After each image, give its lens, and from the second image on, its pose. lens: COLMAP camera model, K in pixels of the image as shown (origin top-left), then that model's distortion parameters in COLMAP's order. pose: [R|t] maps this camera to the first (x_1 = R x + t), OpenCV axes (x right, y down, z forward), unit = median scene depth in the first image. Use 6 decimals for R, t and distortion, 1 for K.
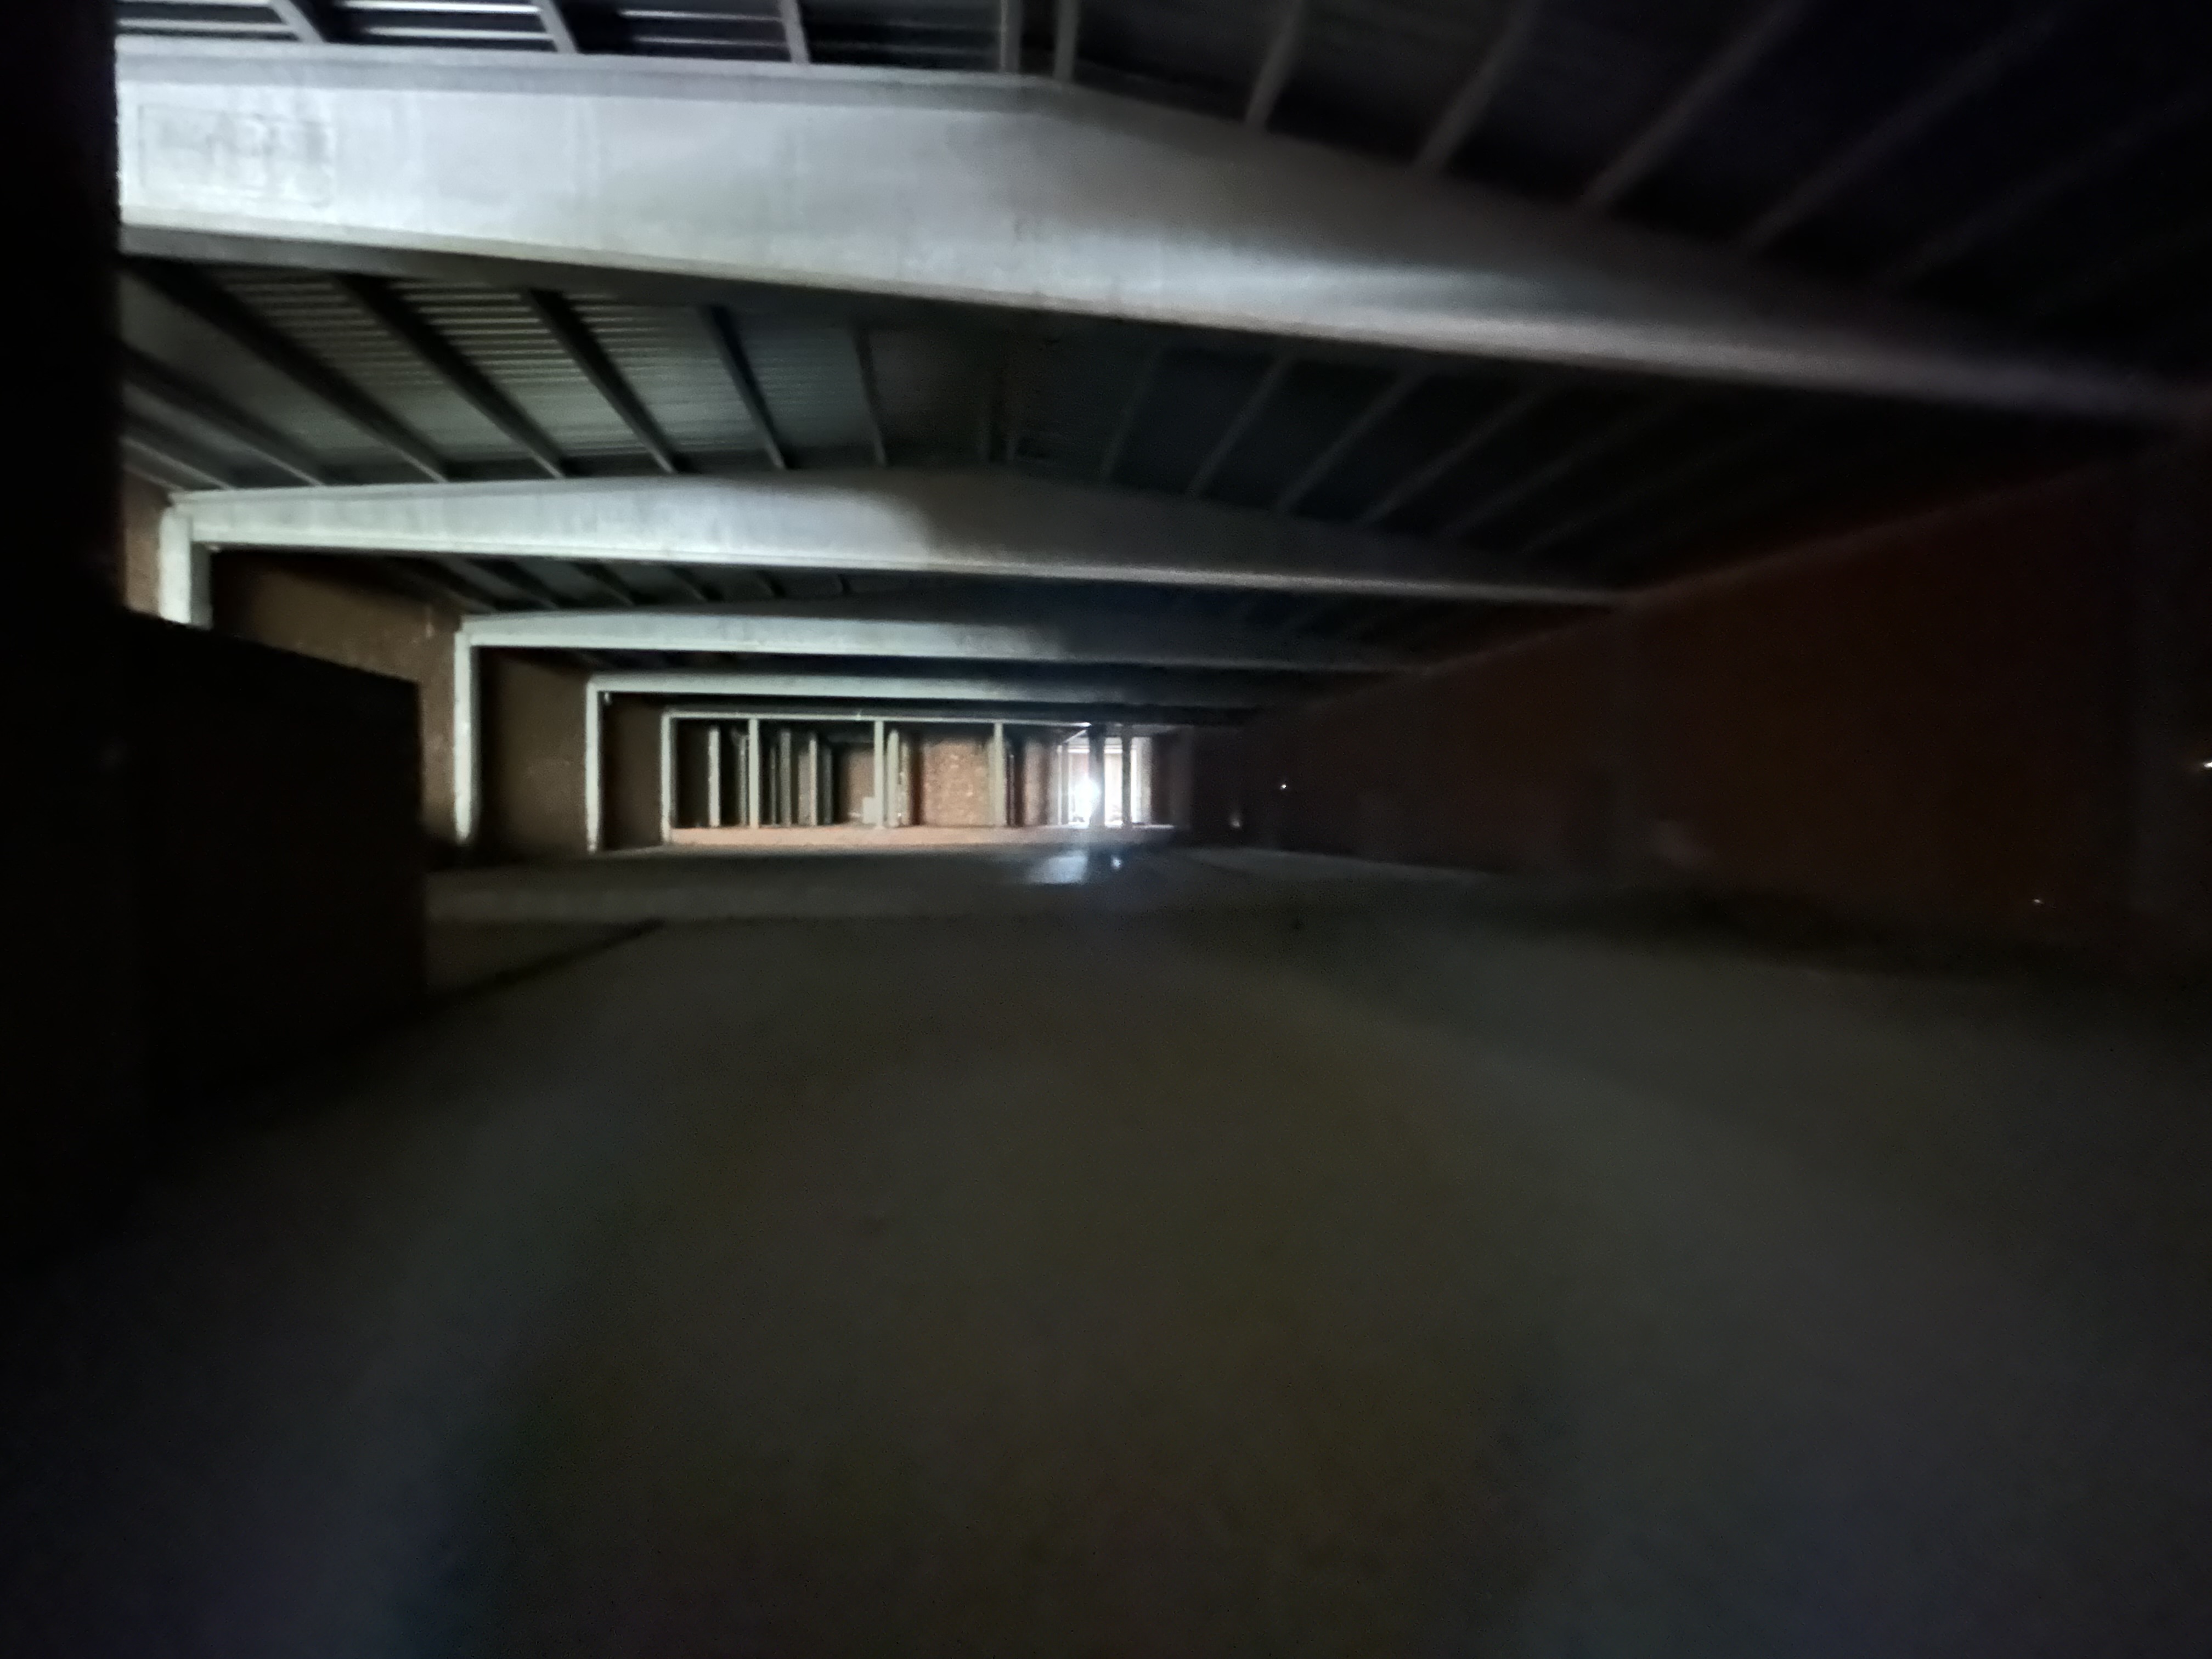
lens RADIAL K [[889.0, 0, 1101.6], [0, 889.0, 818.2], [0, 0, 1]] dist [0.001647, -0.000093]
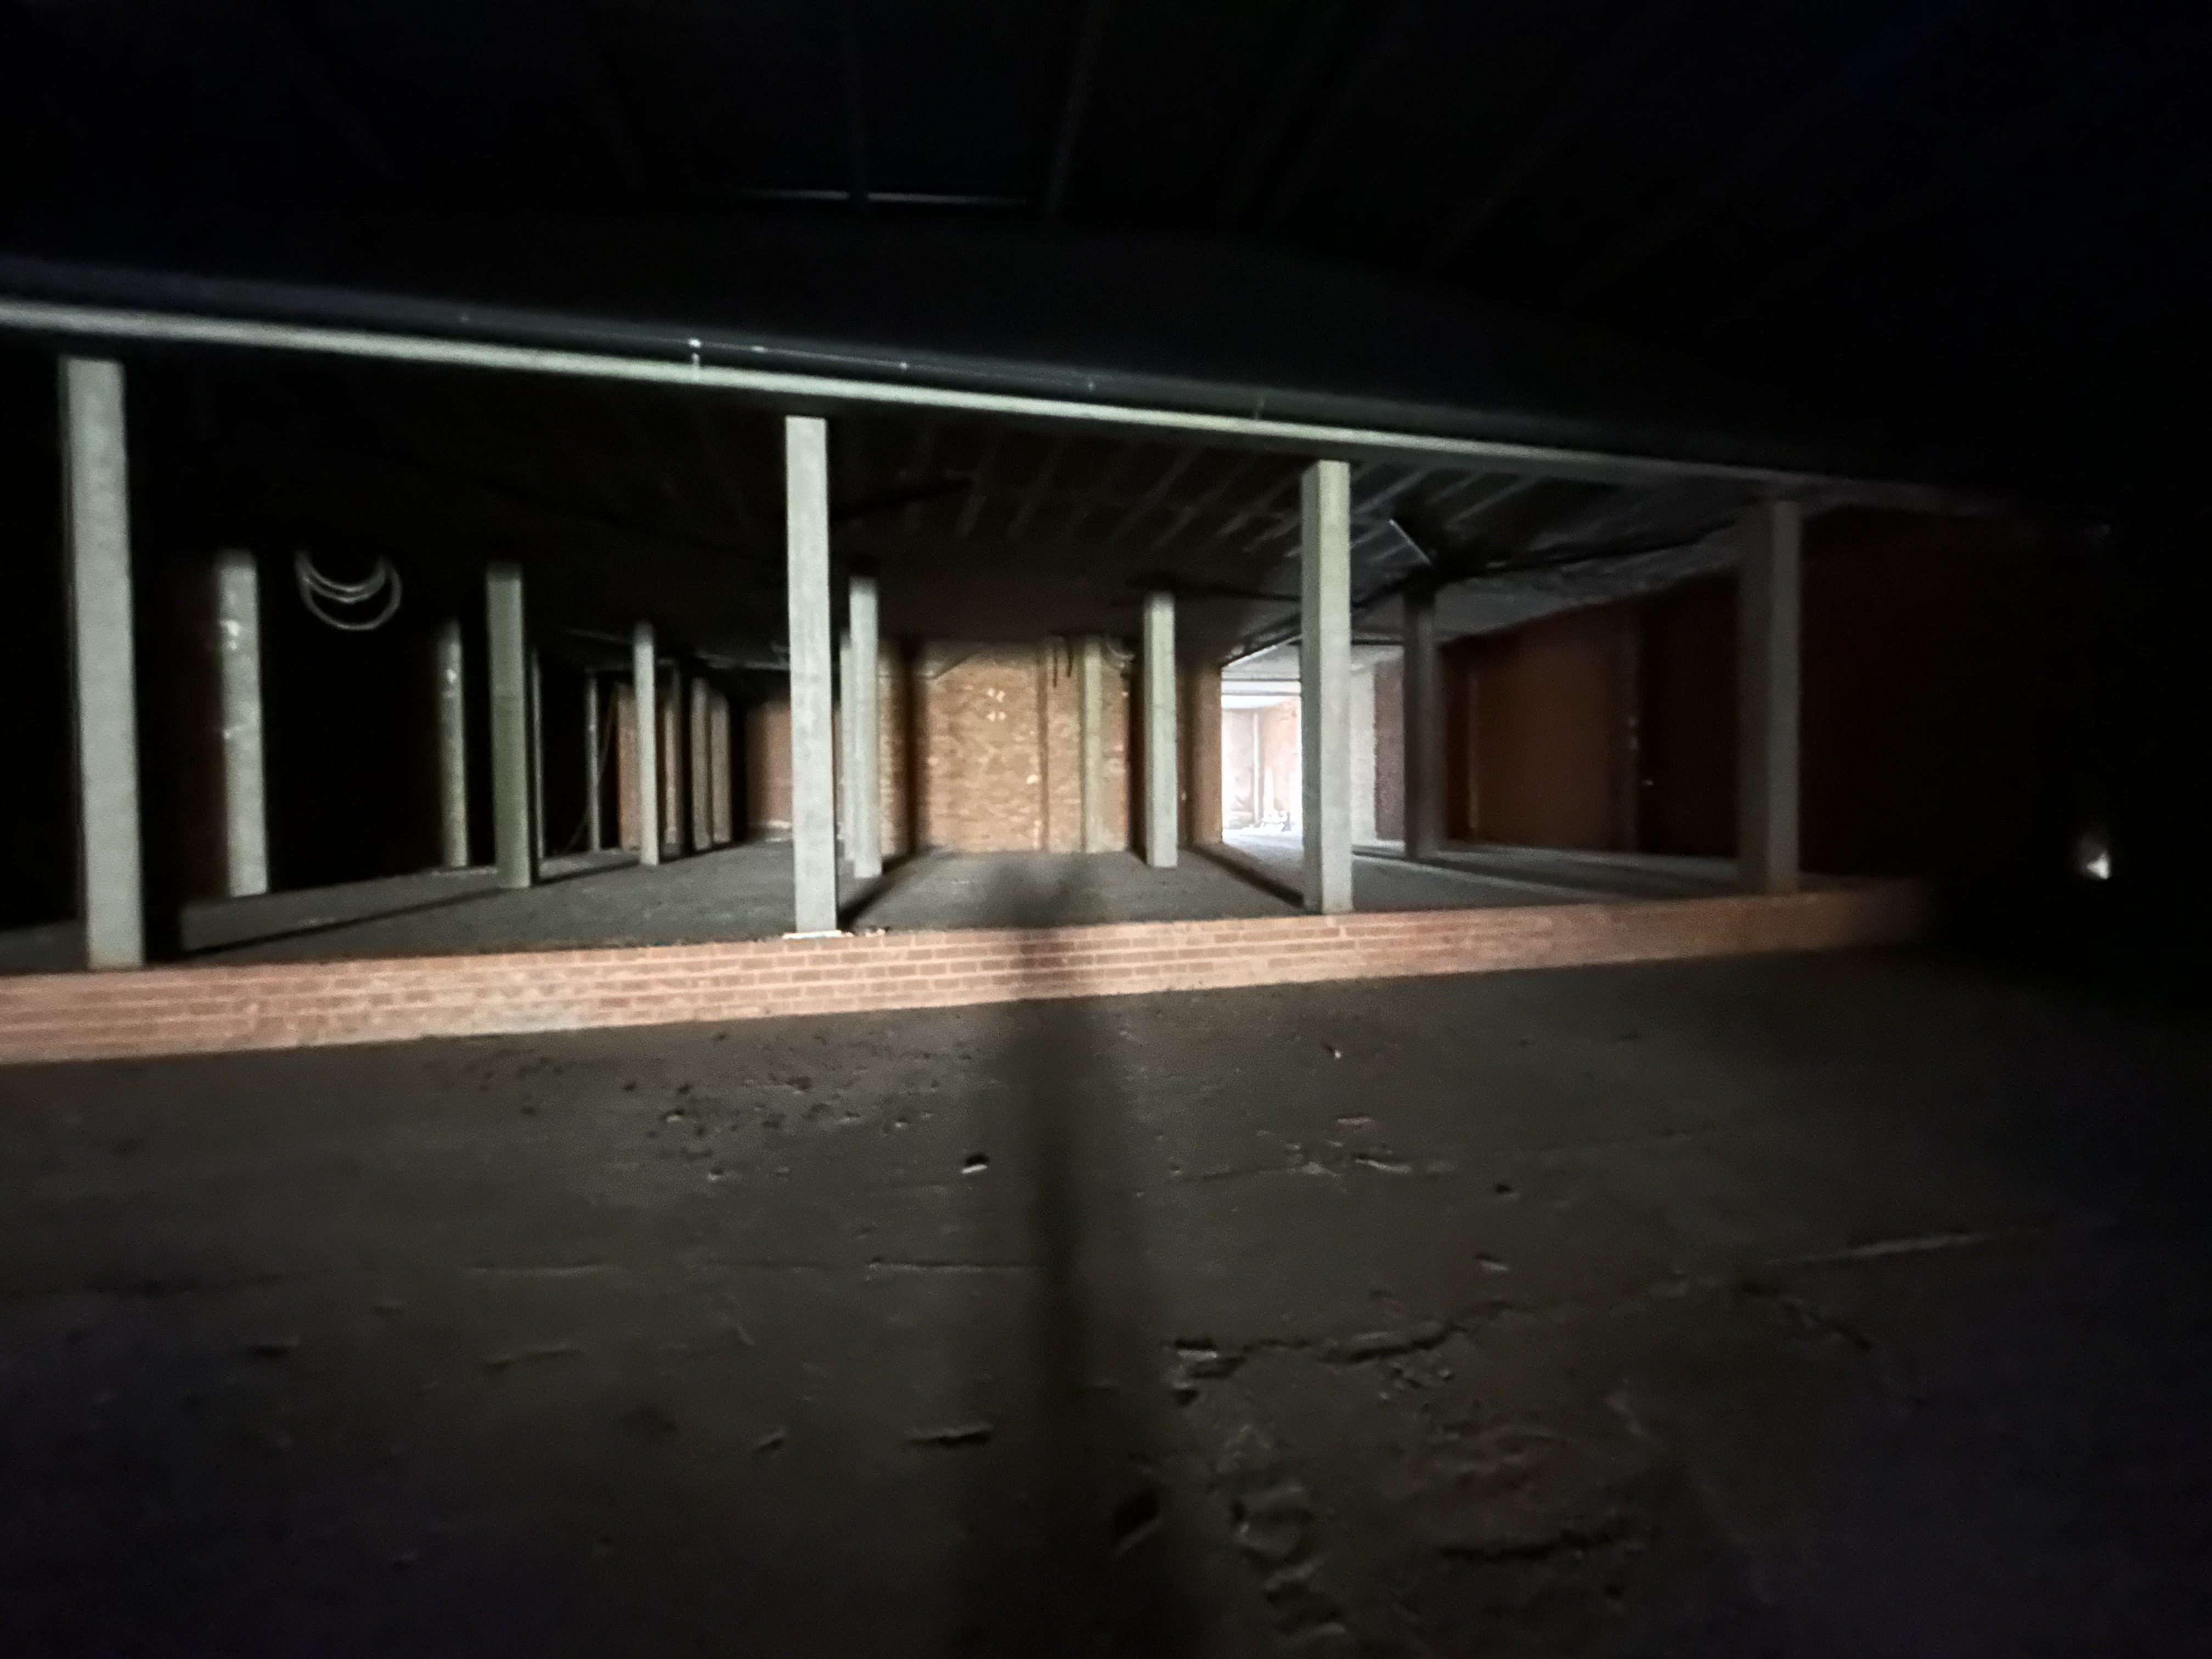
lens RADIAL K [[889.0, 0, 1092.1], [0, 889.0, 834.3], [0, 0, 1]] dist [0.001647, -0.000093]
pose [[0.998837, -0.016431, 0.045331, -0.255649], [0.015228, 0.999526, 0.026753, -0.021815], [-0.045749, -0.026032, 0.998614, 1.033995]]
